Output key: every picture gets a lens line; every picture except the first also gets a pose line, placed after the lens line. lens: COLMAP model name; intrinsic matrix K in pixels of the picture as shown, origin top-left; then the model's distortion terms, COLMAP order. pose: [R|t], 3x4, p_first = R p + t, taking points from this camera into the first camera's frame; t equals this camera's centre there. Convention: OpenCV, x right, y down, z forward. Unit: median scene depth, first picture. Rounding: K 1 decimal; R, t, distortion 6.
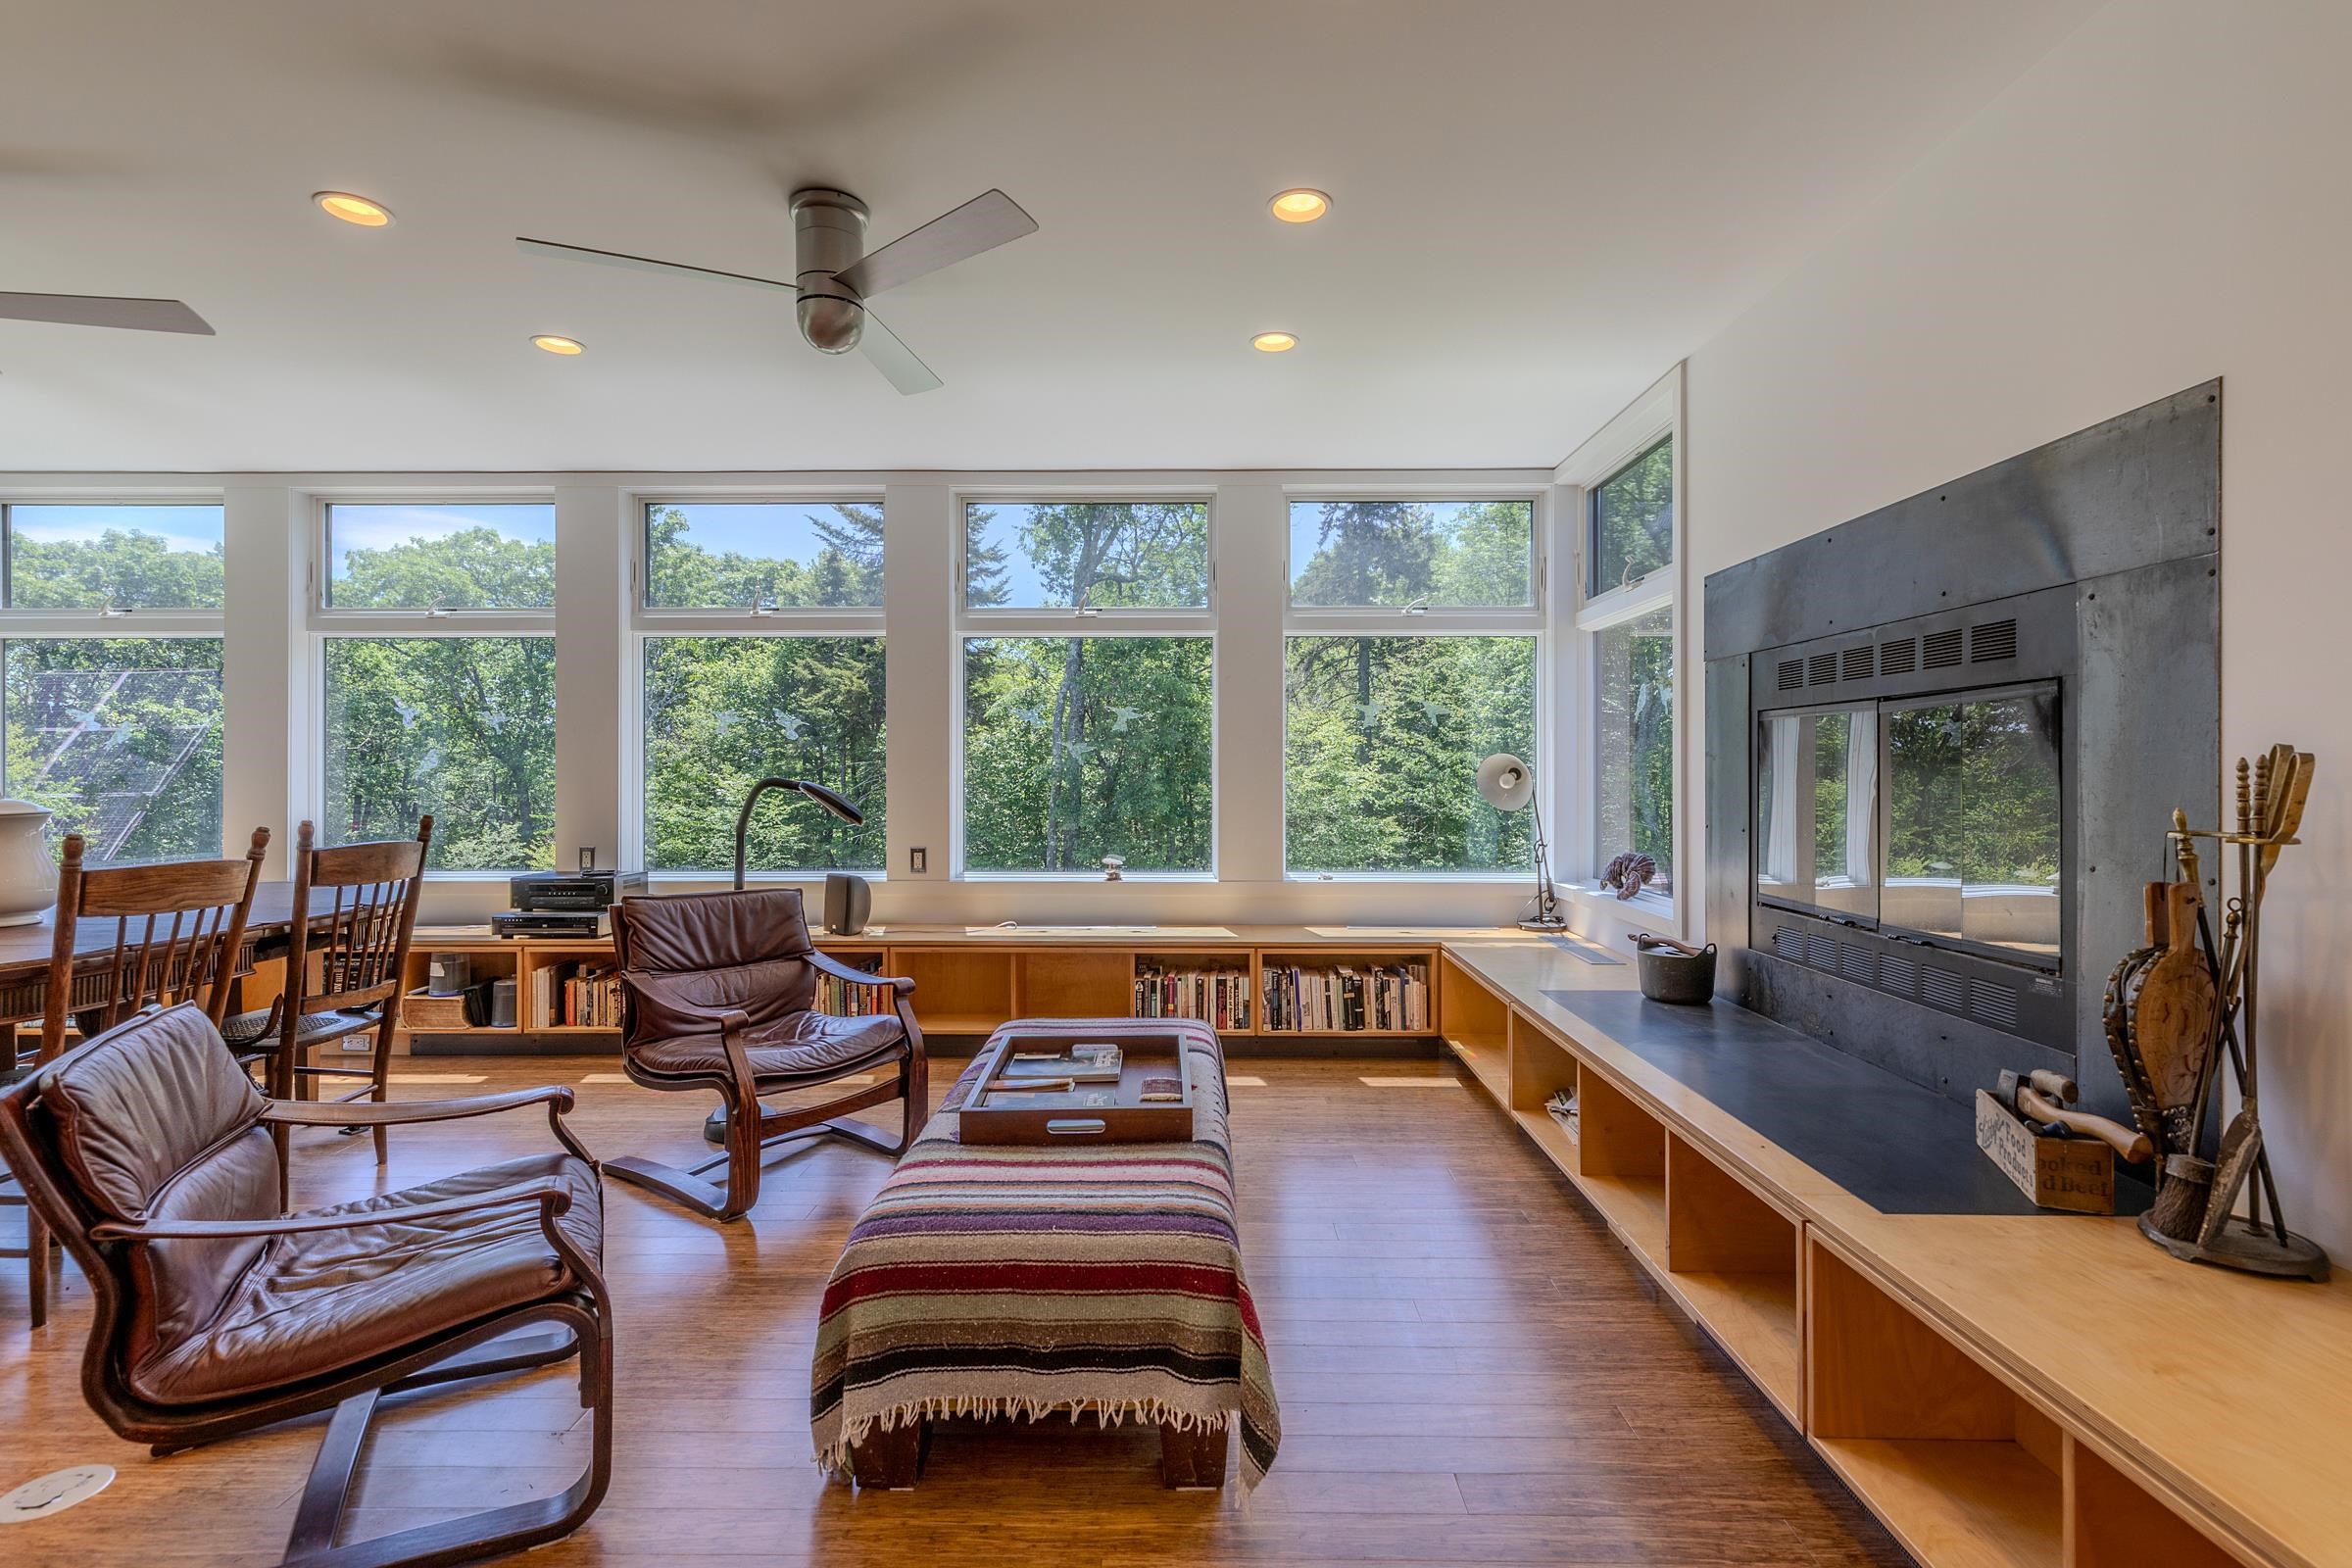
lens RADIAL K [[1086.3, 0, 1184.0], [0, 1086.3, 776.3], [0, 0, 1]] dist [0.001354, -0.000002]
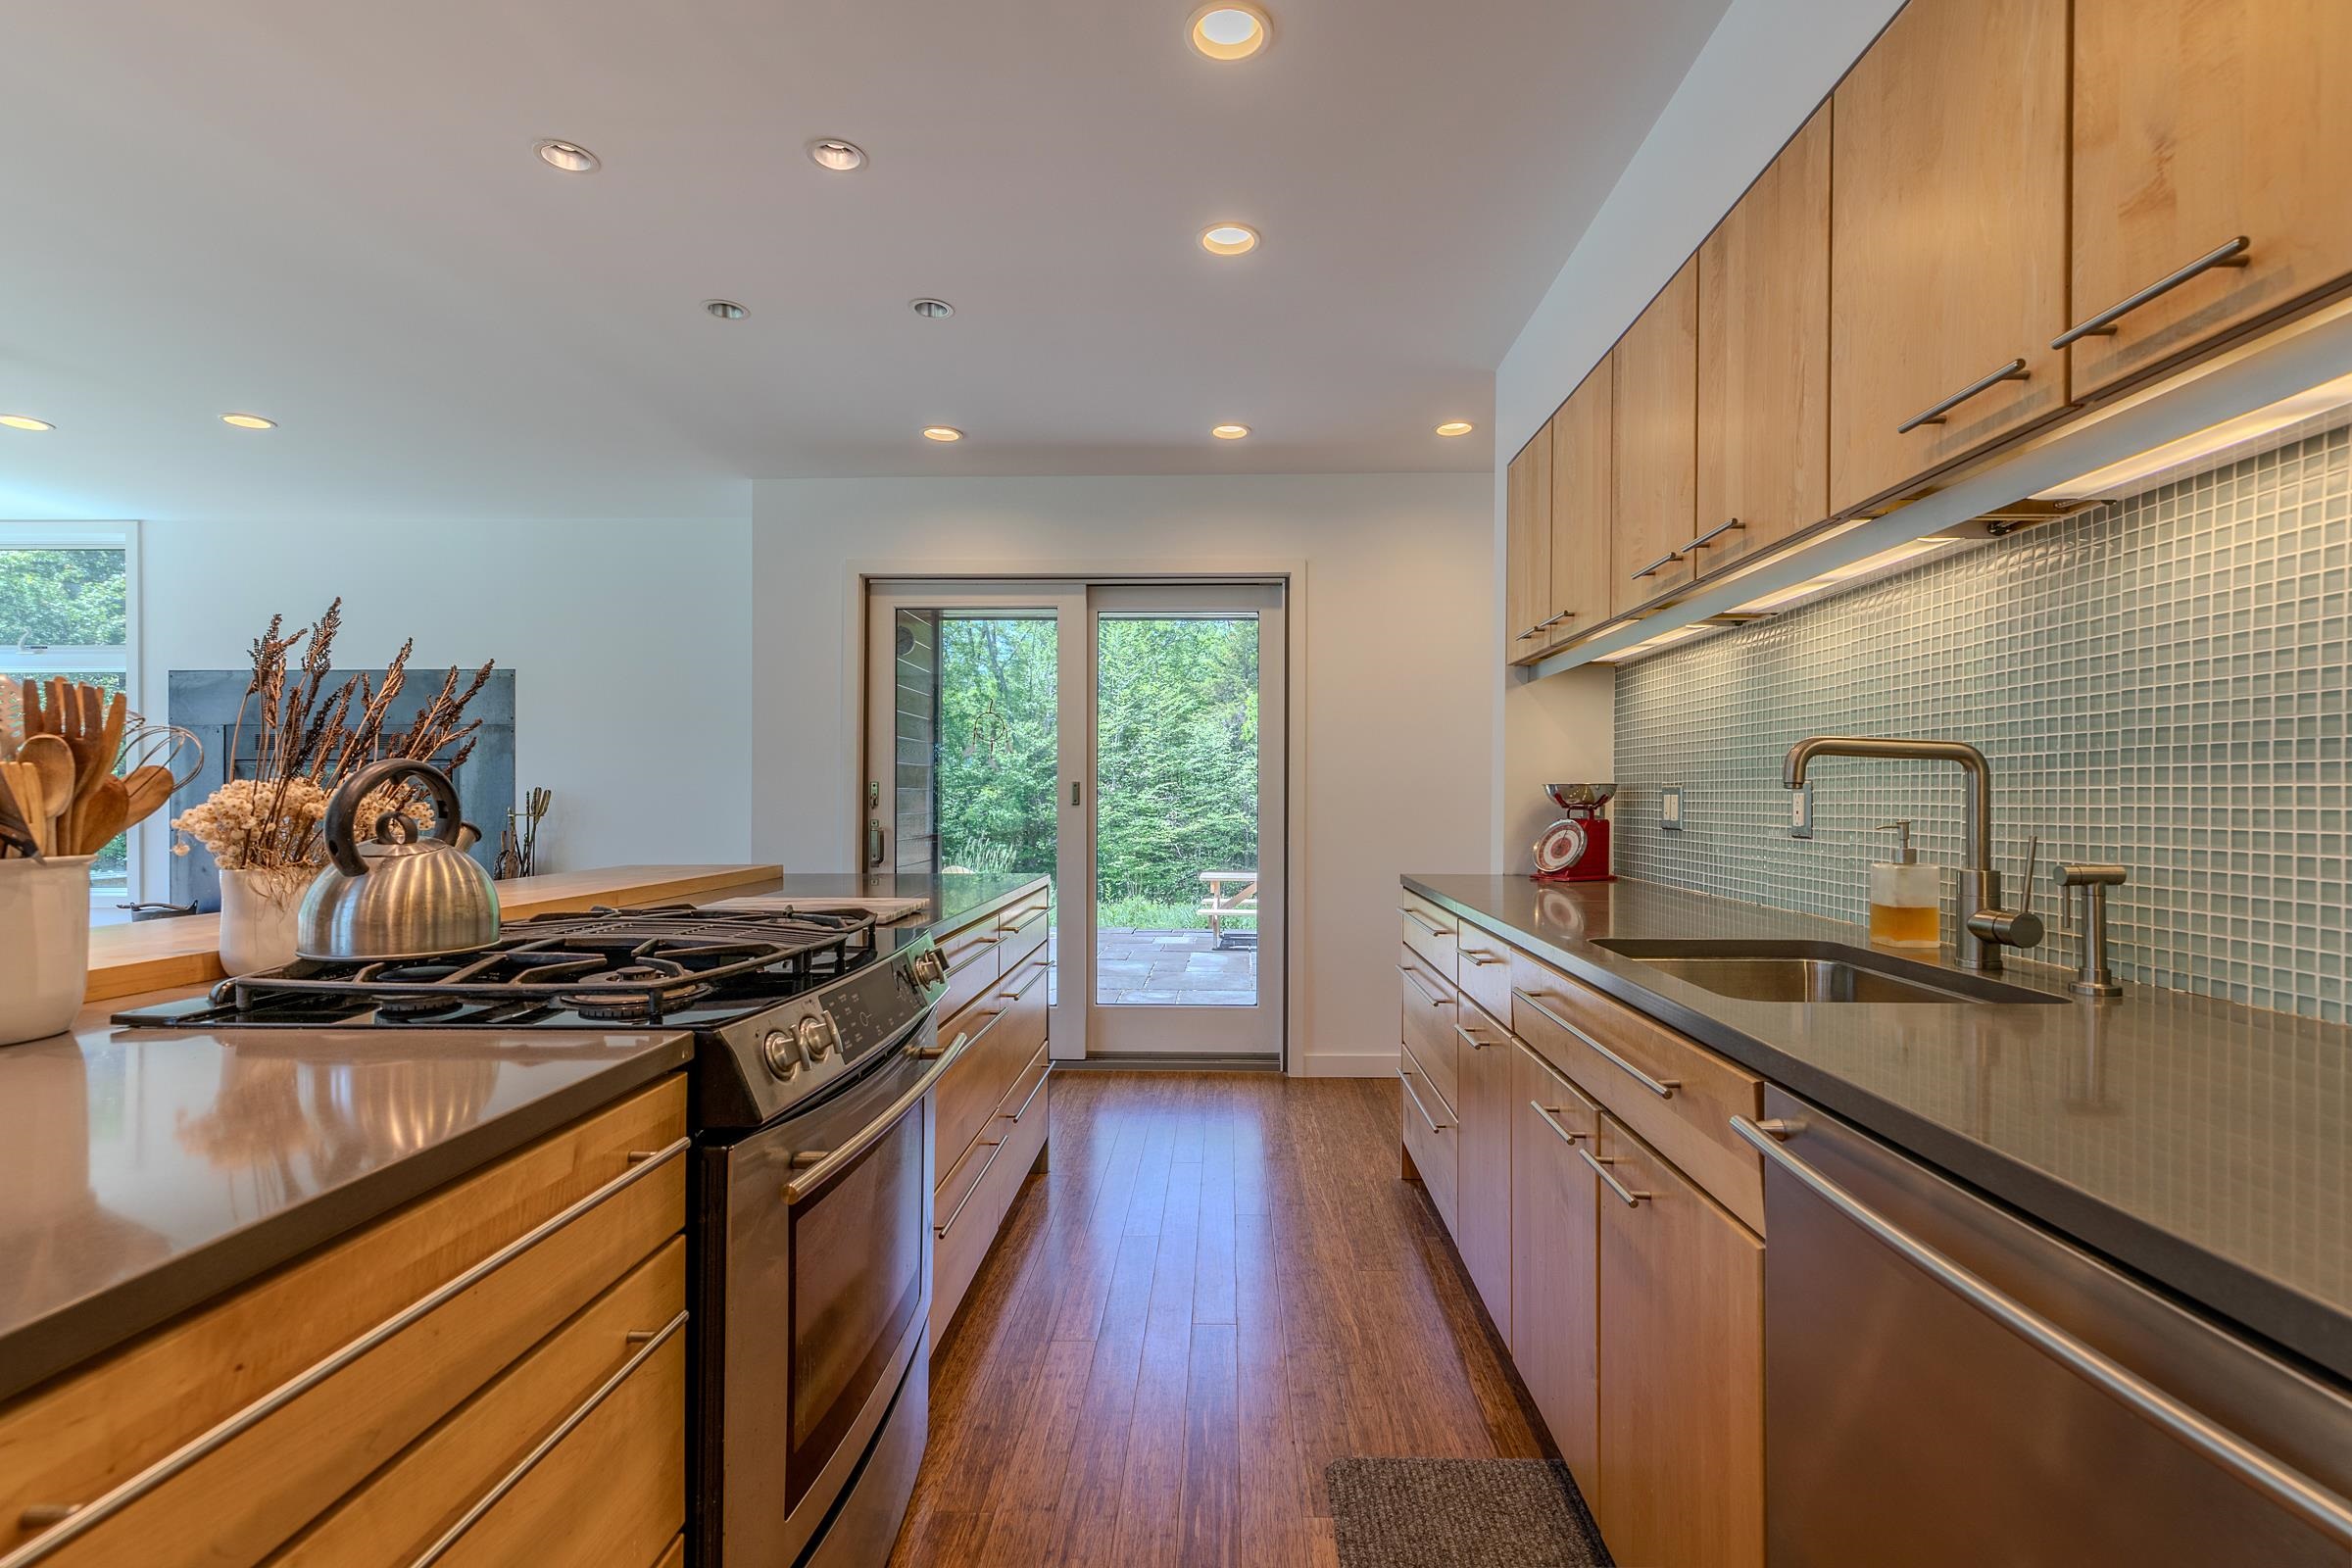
lens RADIAL K [[1058.8, 0, 1191.3], [0, 1058.8, 790.0], [0, 0, 1]] dist [0.012015, 0.000355]
pose [[0.022156, 0.003069, 0.999750, -0.802978], [0.004556, 0.999985, -0.003171, 0.000287], [-0.999744, 0.004625, 0.022141, -0.395197]]
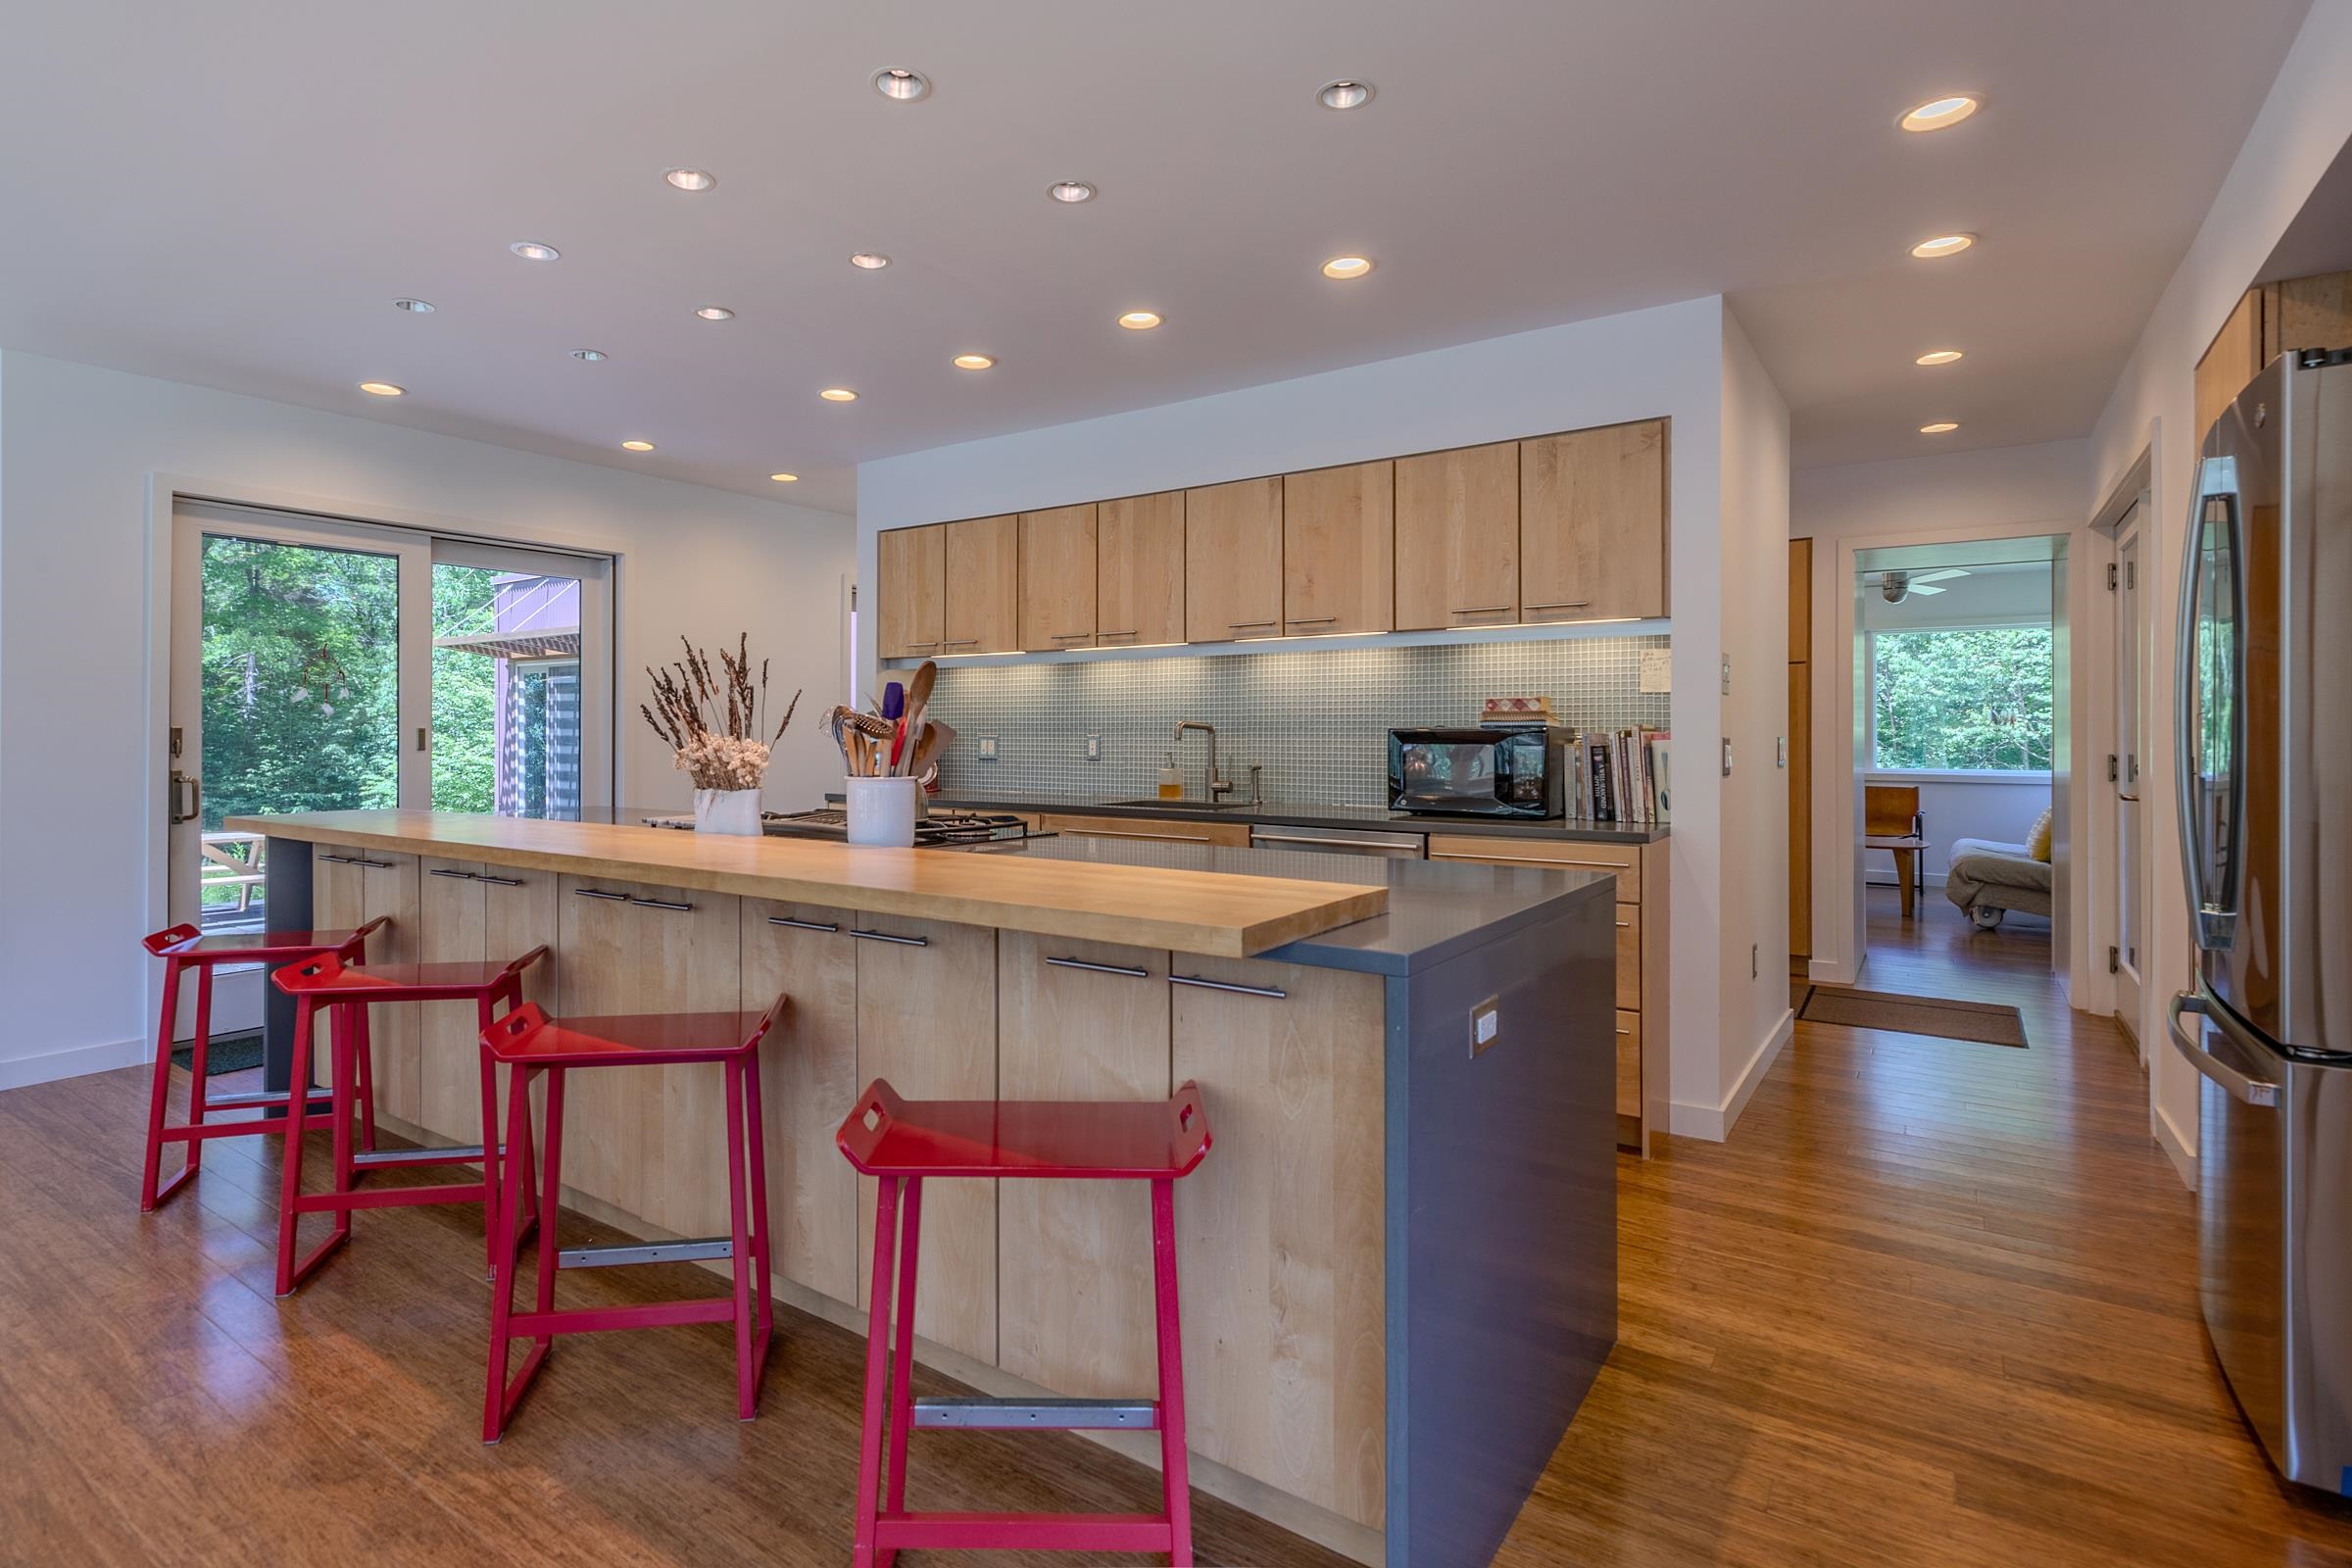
lens RADIAL K [[1165.2, 0, 1092.3], [0, 1165.2, 735.3], [0, 0, 1]] dist [0.003923, -0.000343]
pose [[-0.813170, -0.001564, 0.582025, -0.995286], [0.000723, 0.999993, 0.003698, -0.008501], [-0.582026, 0.003428, -0.813163, 0.300601]]
